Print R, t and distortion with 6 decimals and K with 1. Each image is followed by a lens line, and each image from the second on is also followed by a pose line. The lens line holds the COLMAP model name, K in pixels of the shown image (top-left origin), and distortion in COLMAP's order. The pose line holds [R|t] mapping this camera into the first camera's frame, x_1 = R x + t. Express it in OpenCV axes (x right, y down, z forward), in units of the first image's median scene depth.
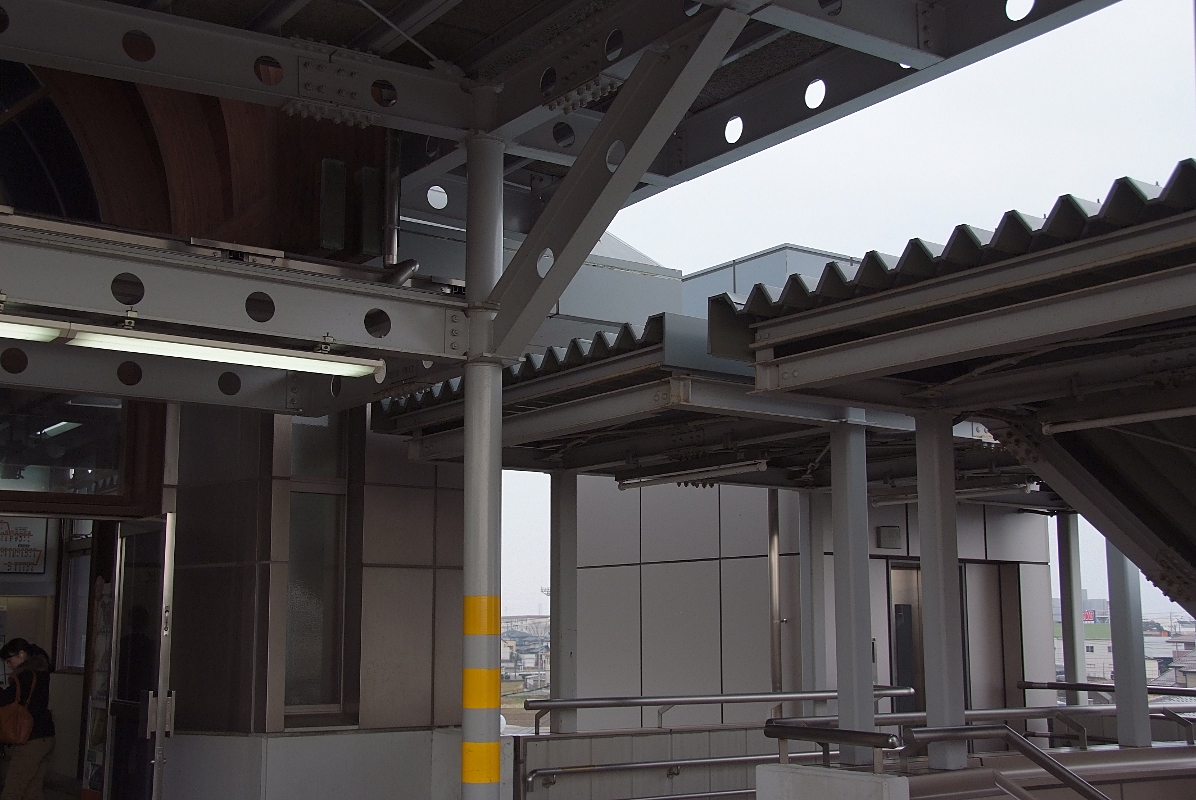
lens RADIAL K [[1468.8, 0, 597.7], [0, 1468.8, 404.8], [0, 0, 1]] dist [0.042628, 0.000000]
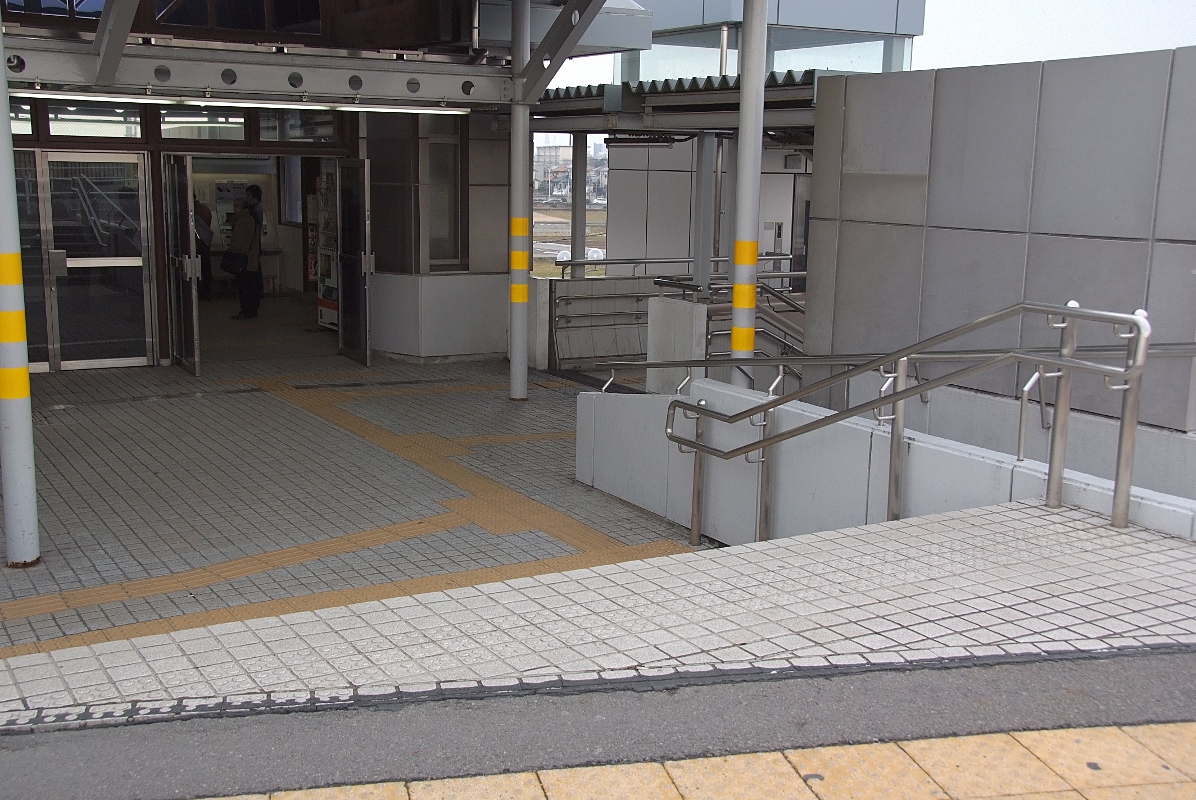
lens RADIAL K [[1368.9, 0, 596.4], [0, 1368.9, 401.4], [0, 0, 1]] dist [-0.025579, 0.000000]
pose [[0.996257, 0.033232, -0.079802, 0.150991], [-0.006372, 0.948876, 0.315586, -0.183906], [0.086210, -0.313896, 0.945535, -0.717434]]
